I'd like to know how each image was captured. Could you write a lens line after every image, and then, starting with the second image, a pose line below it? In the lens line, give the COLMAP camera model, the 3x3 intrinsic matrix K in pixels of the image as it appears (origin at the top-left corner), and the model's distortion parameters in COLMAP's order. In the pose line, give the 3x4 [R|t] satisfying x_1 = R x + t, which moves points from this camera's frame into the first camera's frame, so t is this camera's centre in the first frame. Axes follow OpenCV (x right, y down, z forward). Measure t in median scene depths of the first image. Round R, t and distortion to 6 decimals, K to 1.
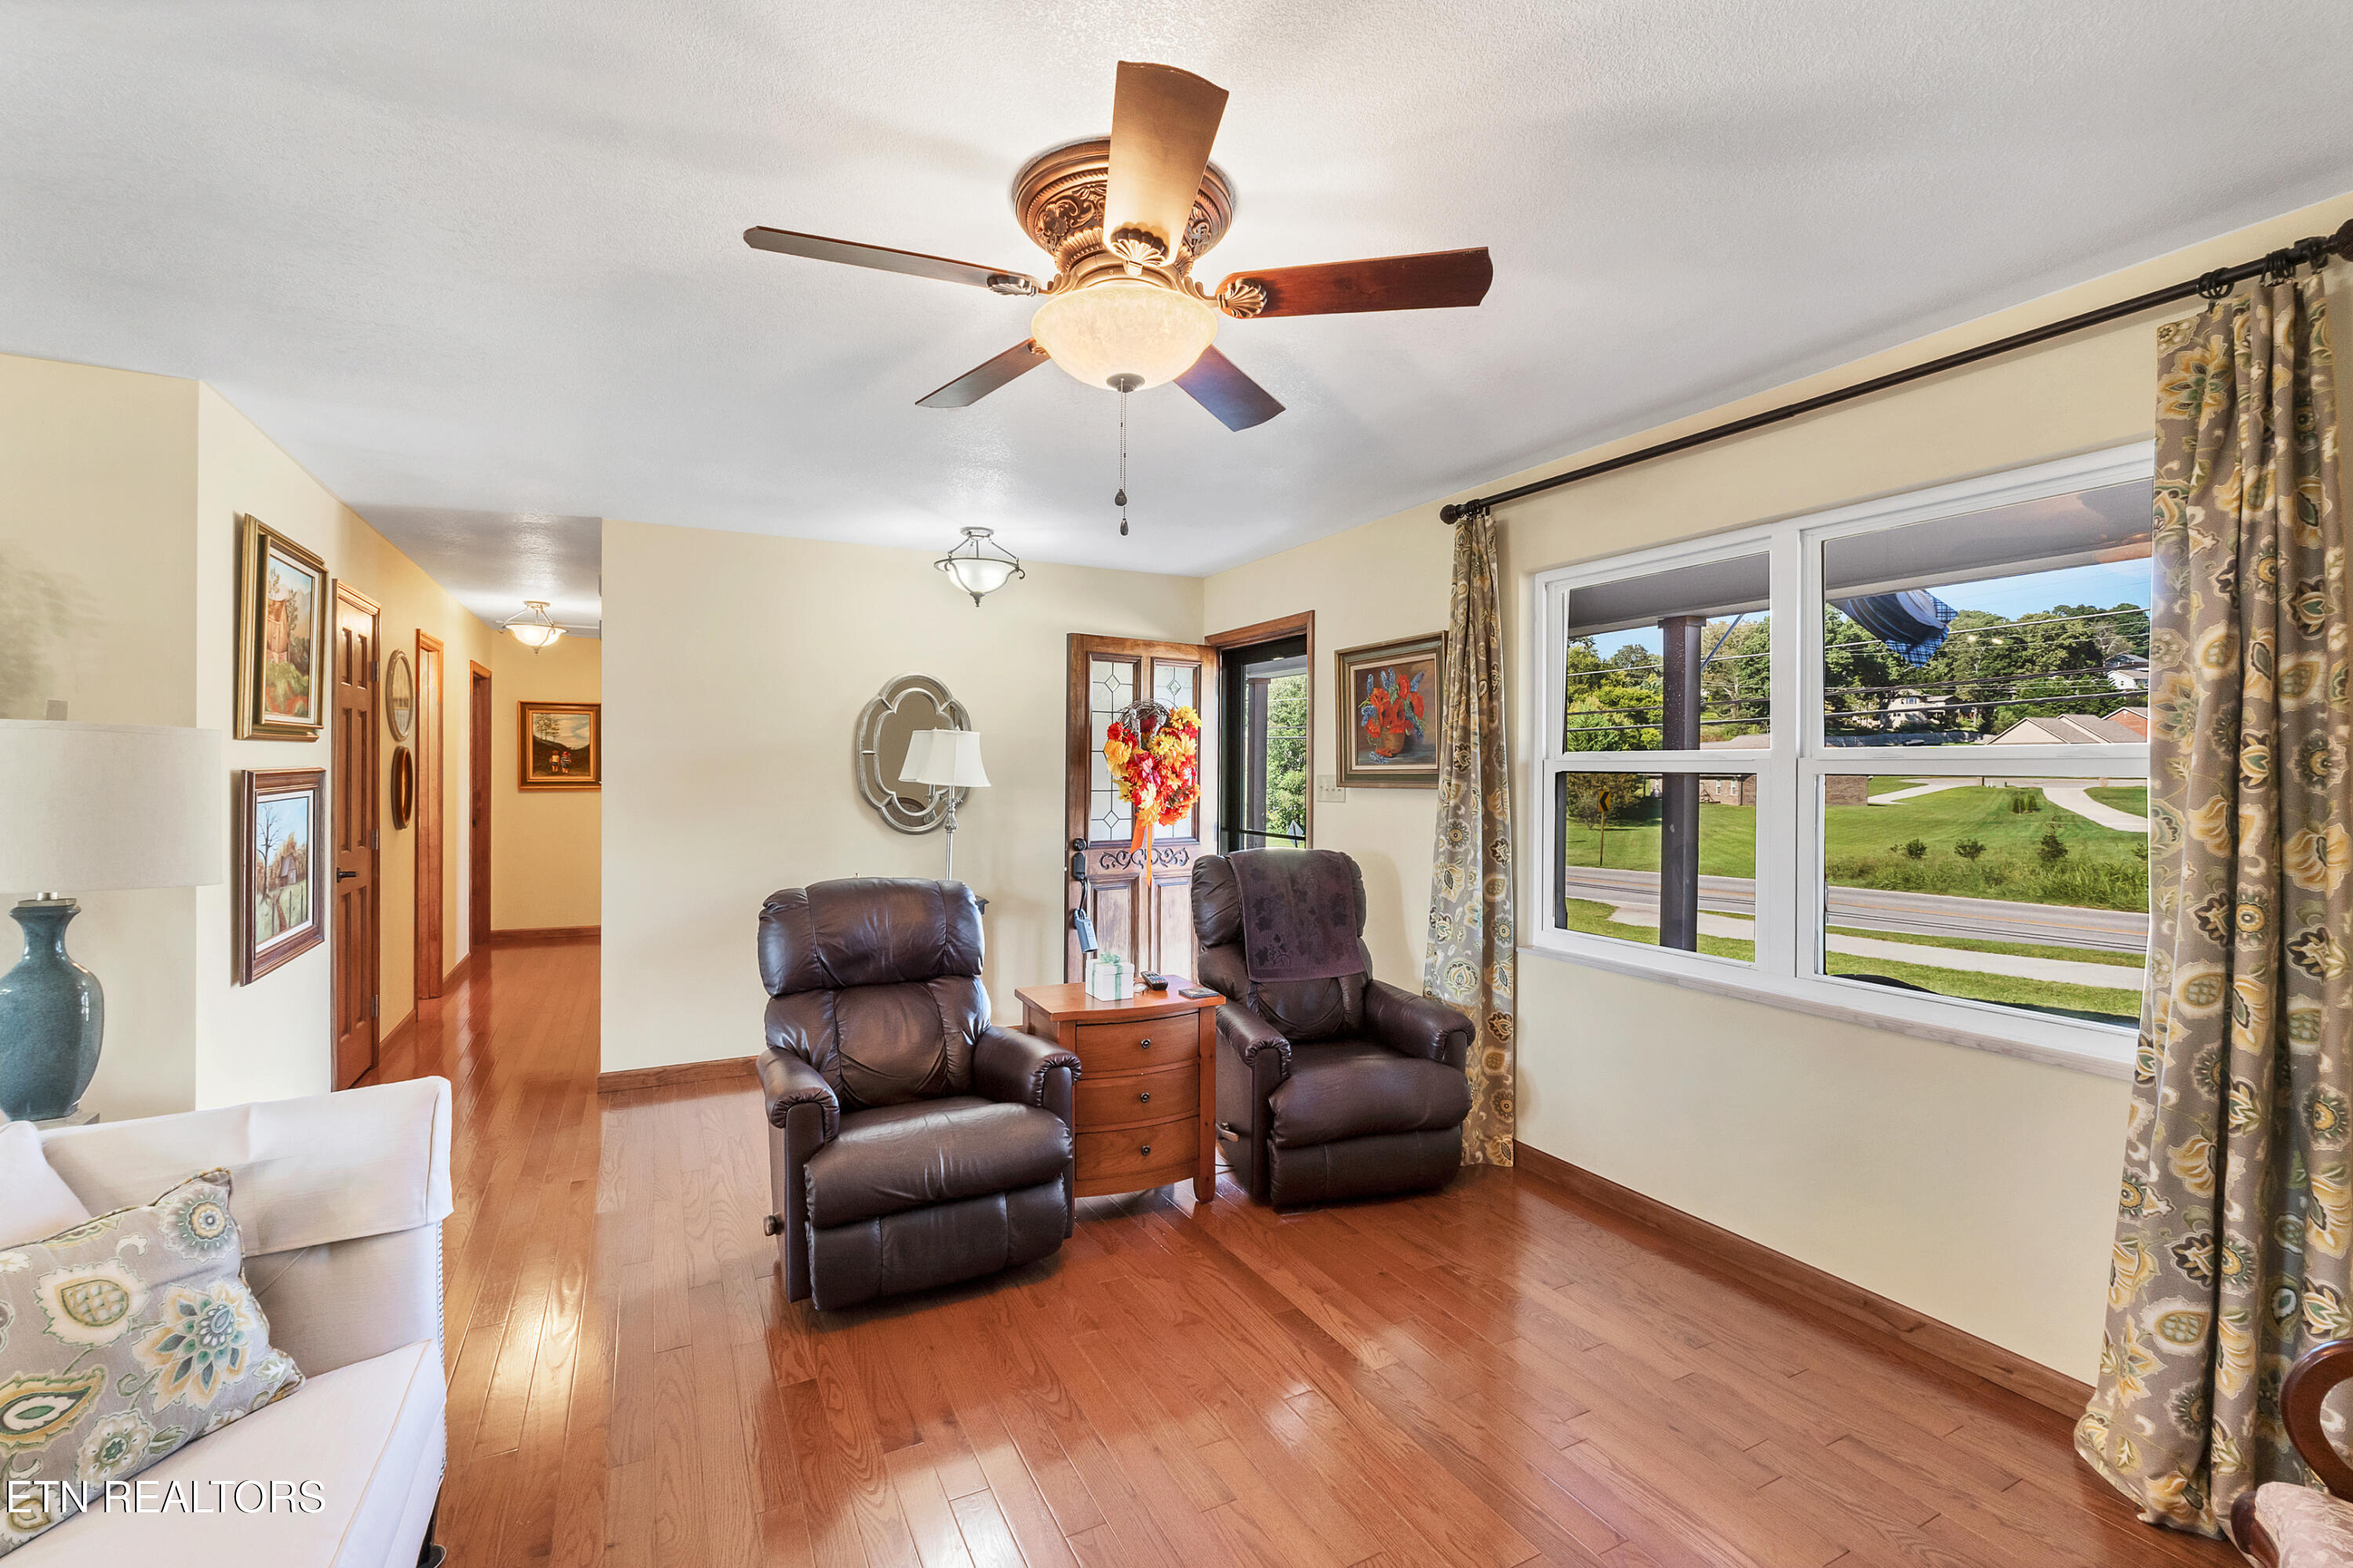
lens RADIAL K [[1050.5, 0, 1176.7], [0, 1050.5, 775.9], [0, 0, 1]] dist [-0.003289, -0.000613]
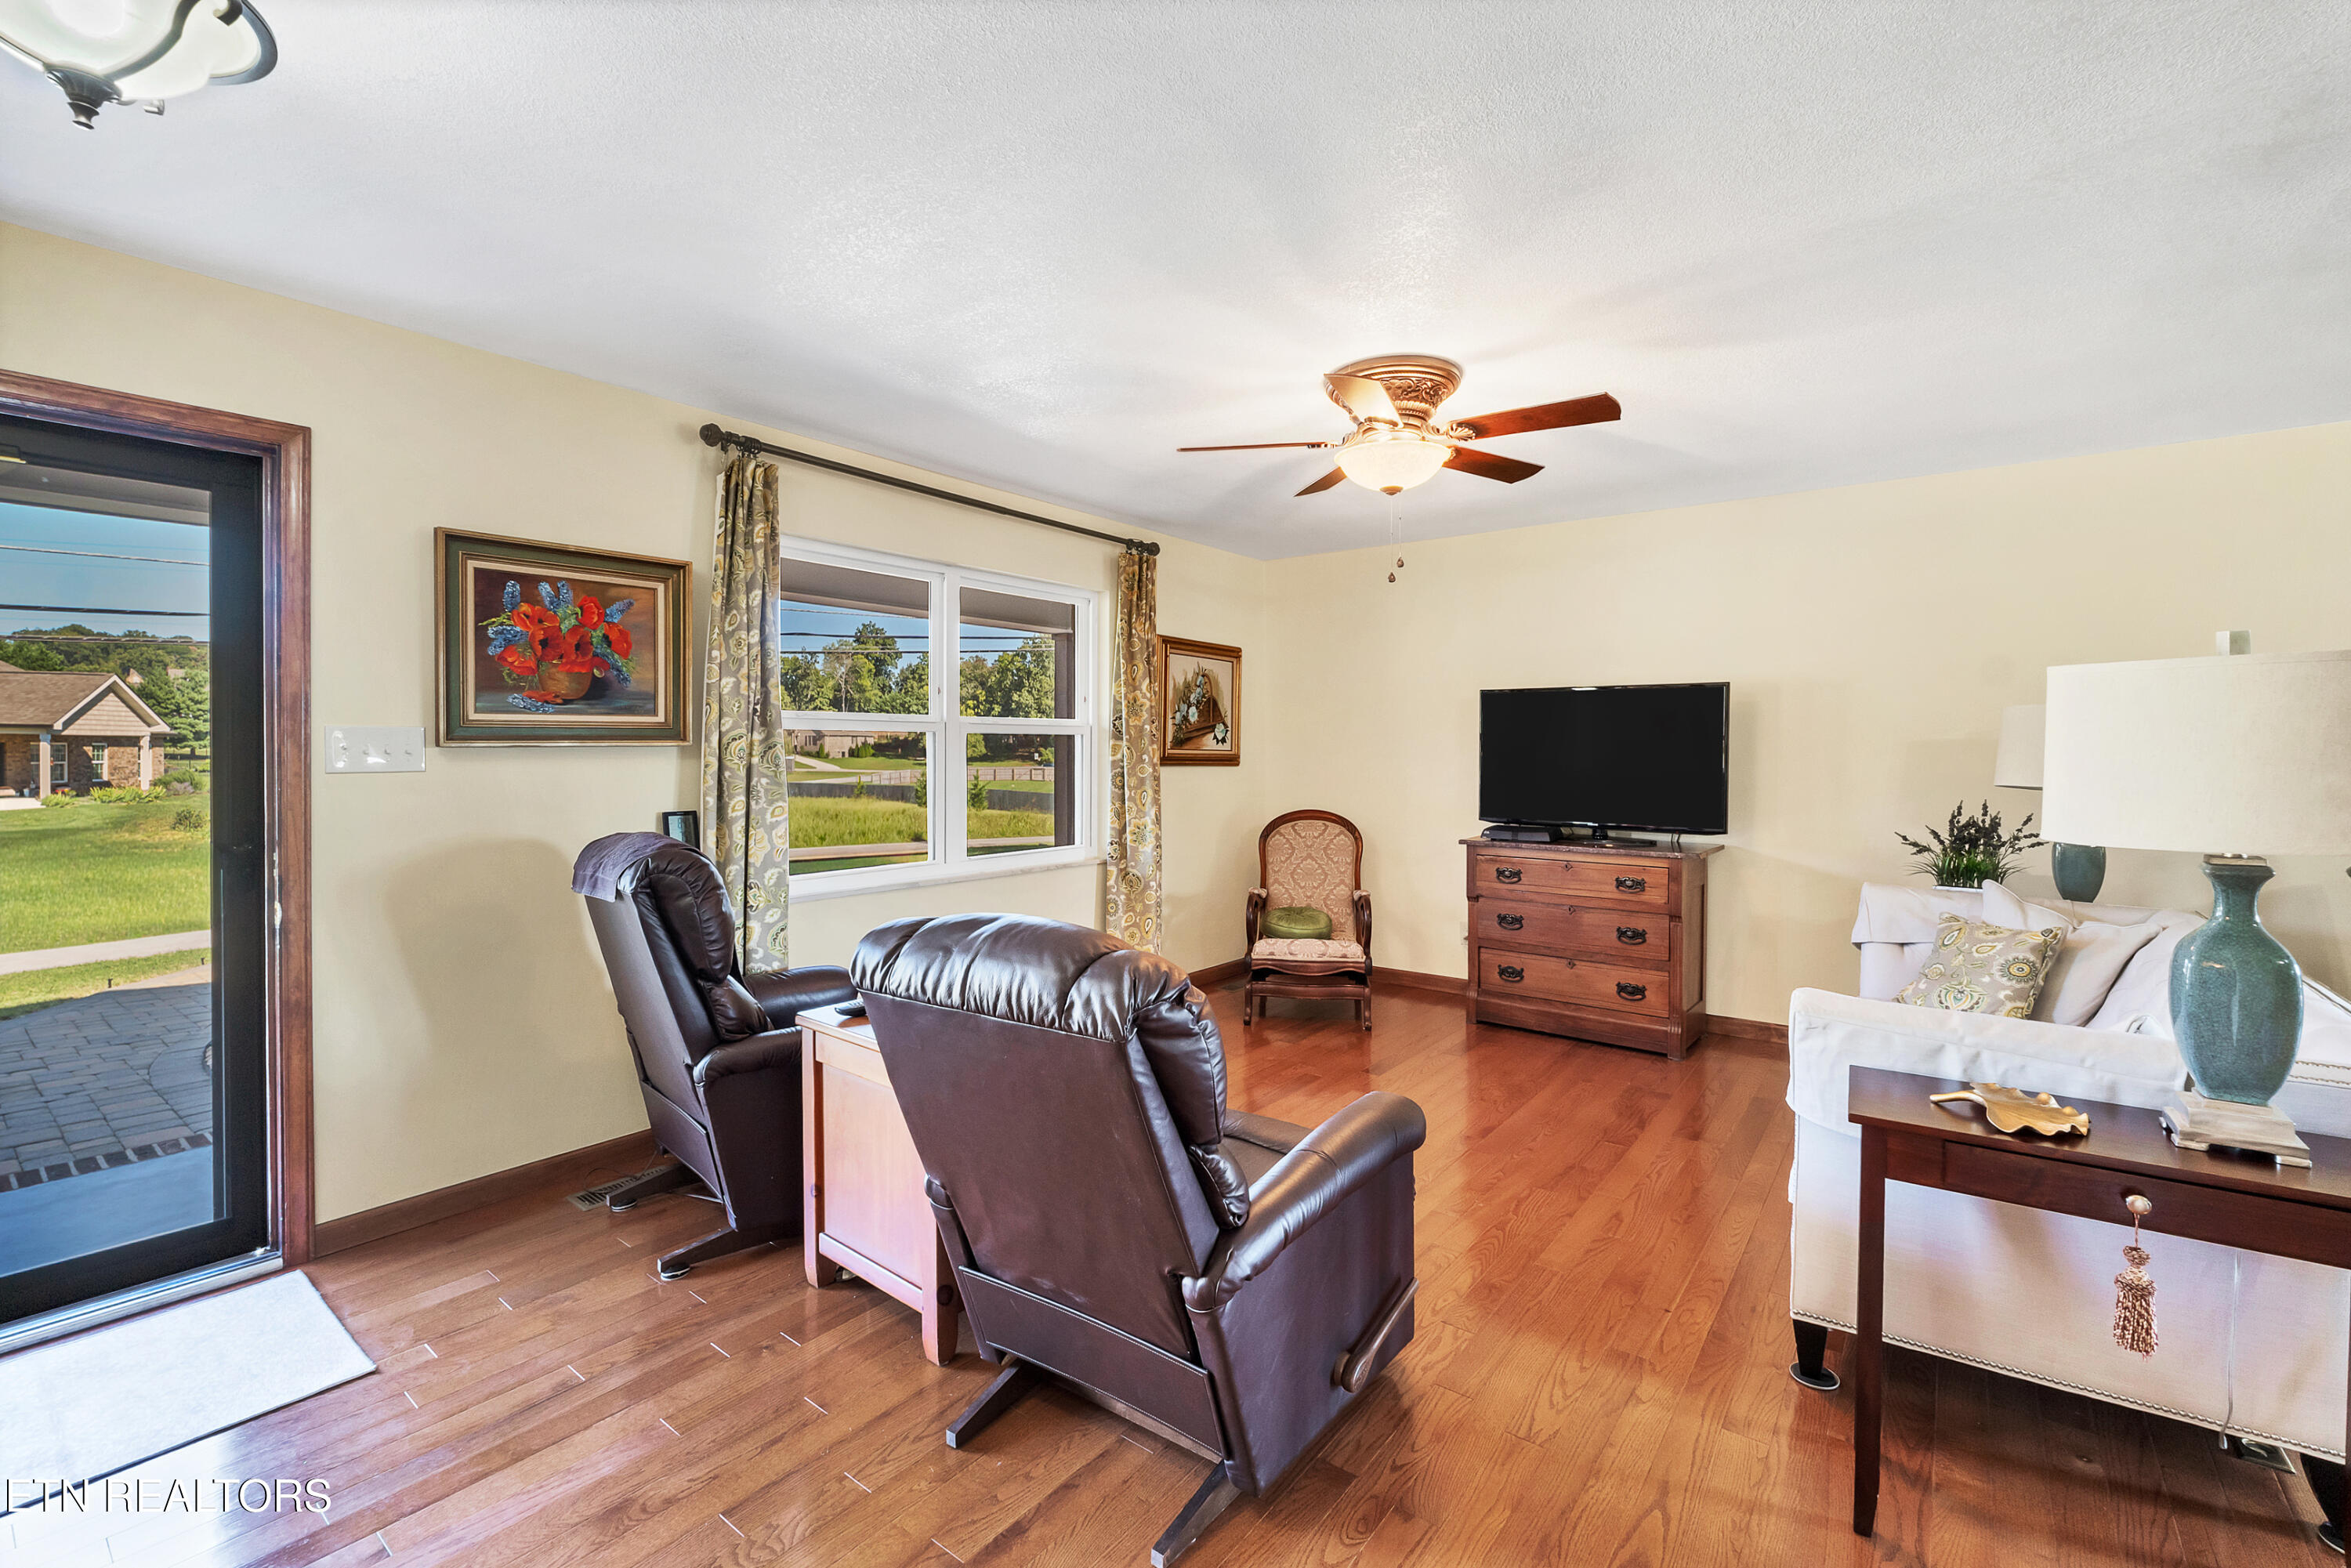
lens RADIAL K [[1021.5, 0, 1179.5], [0, 1021.5, 760.6], [0, 0, 1]] dist [-0.001080, -0.000098]
pose [[-0.434114, -0.021067, 0.900612, -0.664675], [-0.003101, 0.999756, 0.021891, 0.004788], [-0.900853, 0.006710, -0.434073, 0.981239]]
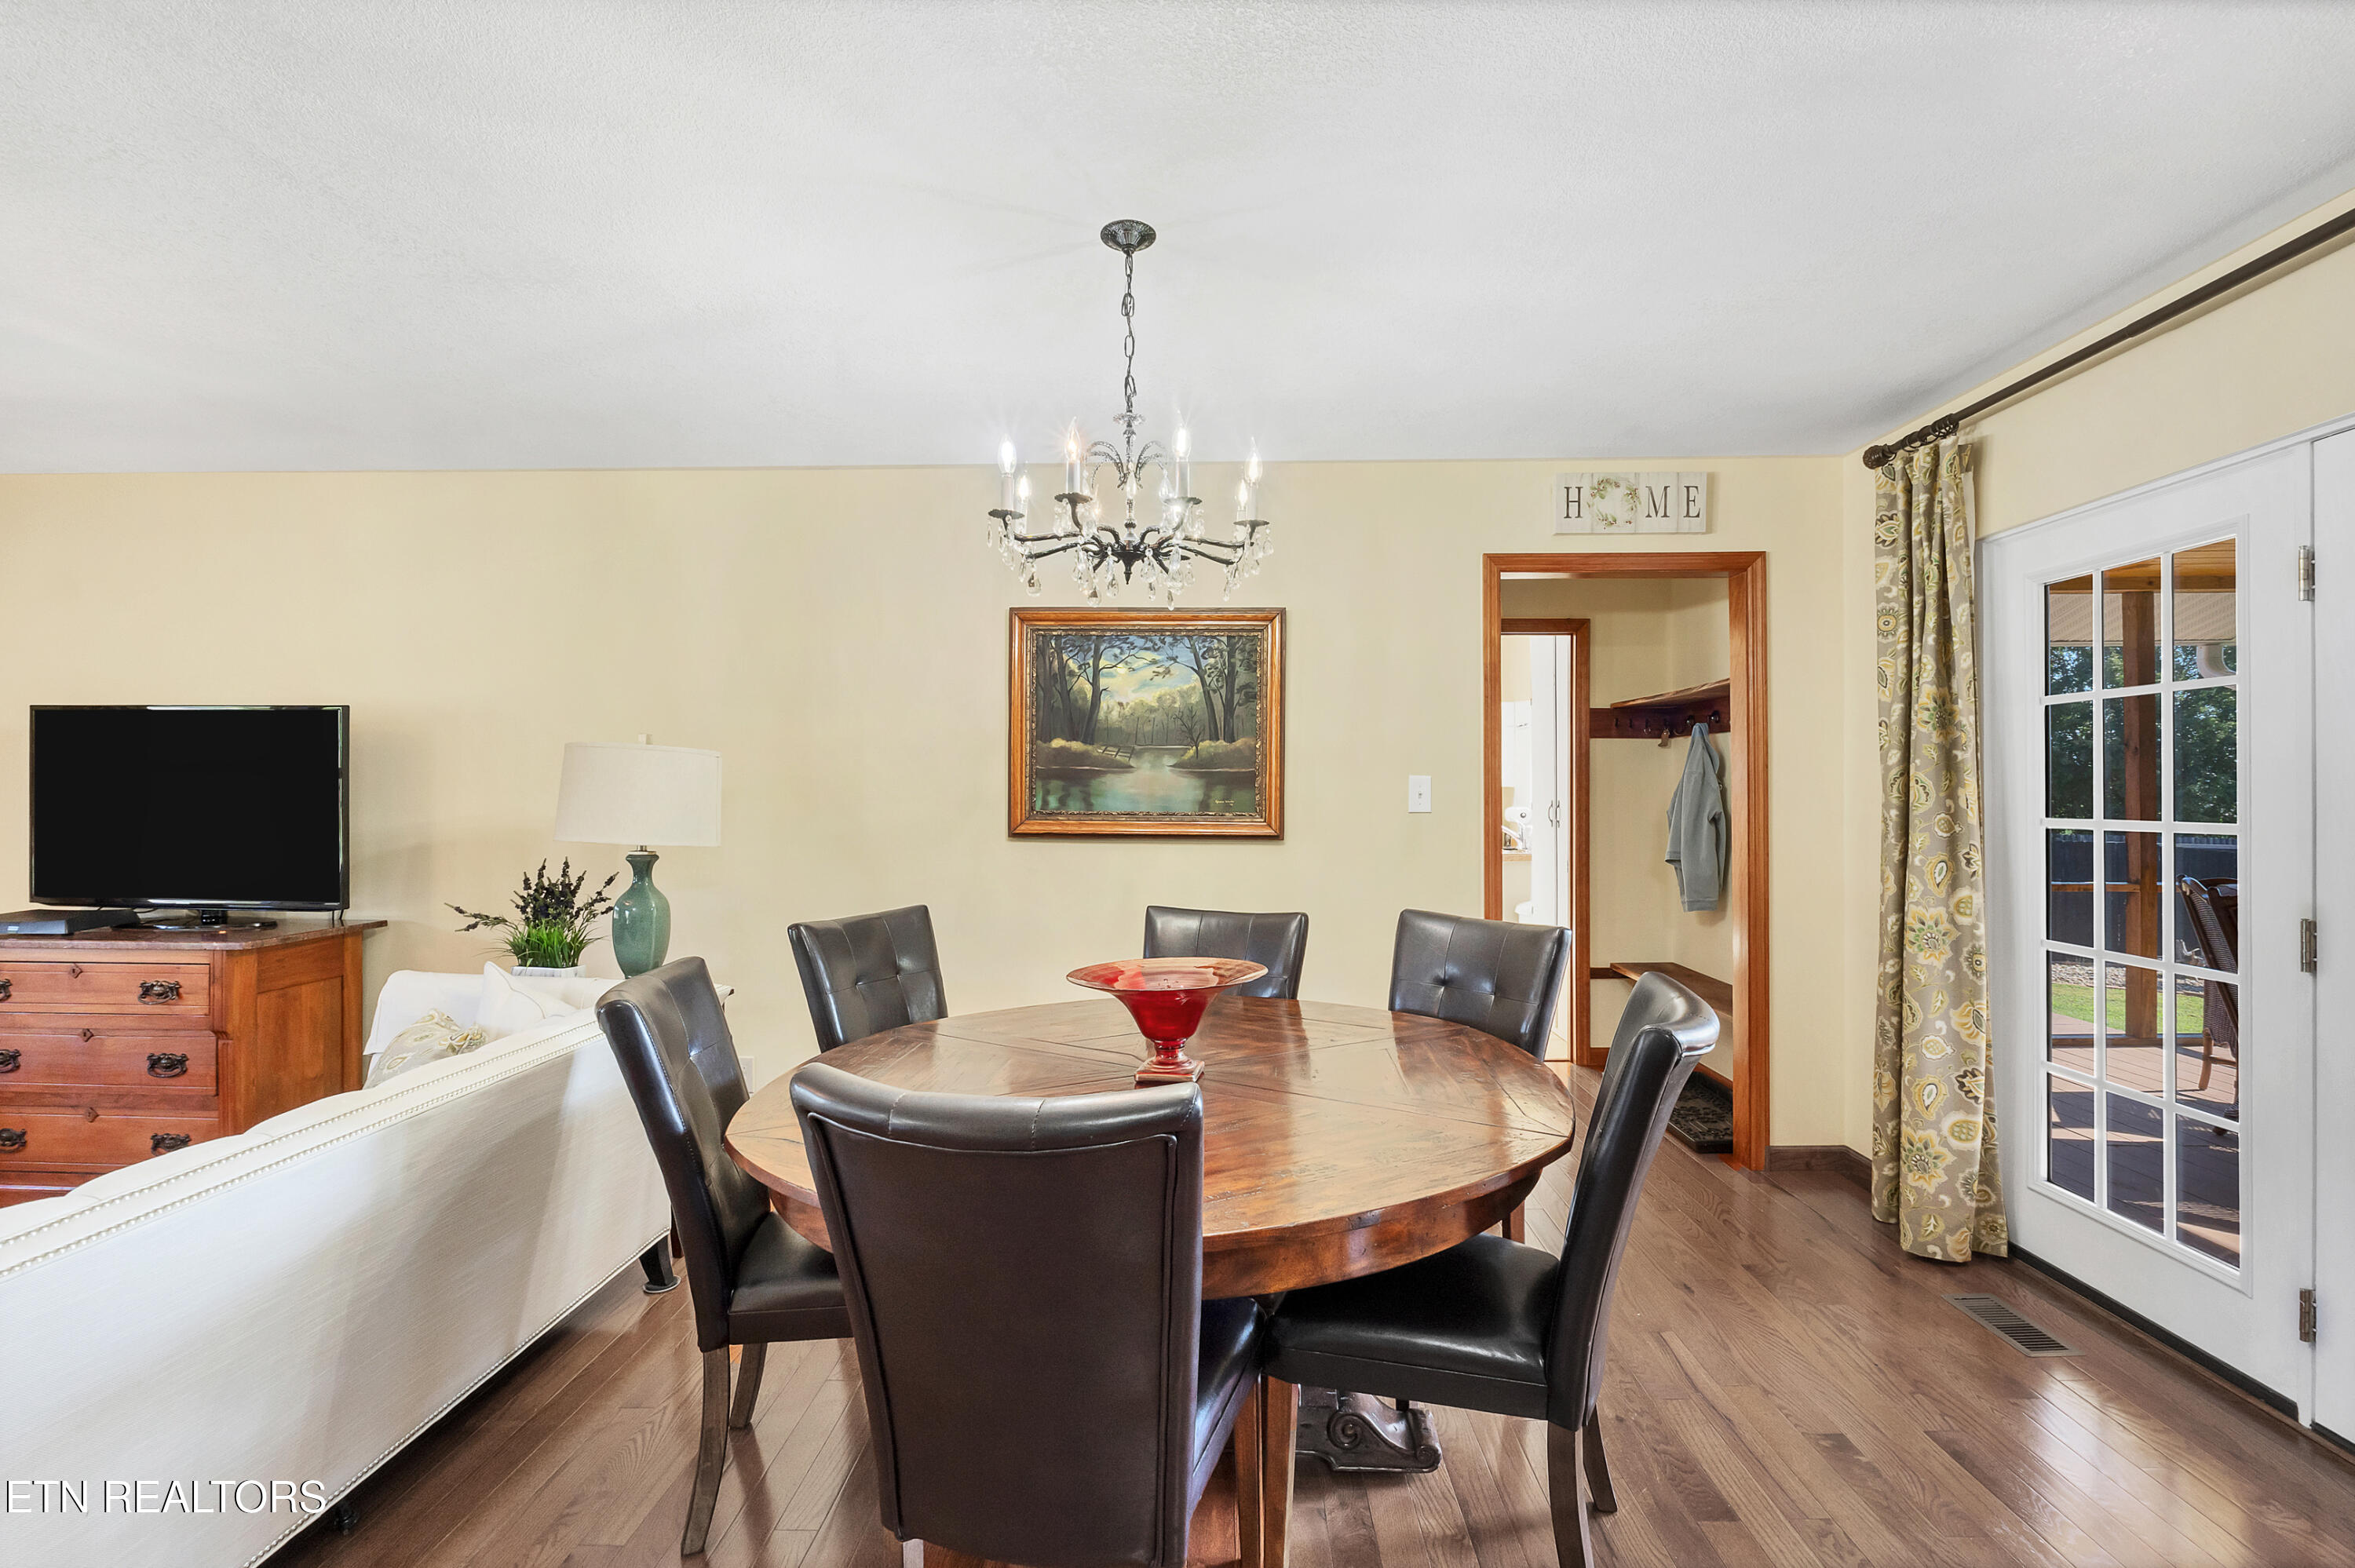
lens RADIAL K [[1051.2, 0, 1177.7], [0, 1051.2, 775.9], [0, 0, 1]] dist [-0.003289, -0.000613]
pose [[-0.875543, -0.007057, 0.483089, -0.935603], [-0.010095, 0.999942, -0.003689, -0.004832], [-0.483035, -0.008107, -0.875563, 0.366495]]
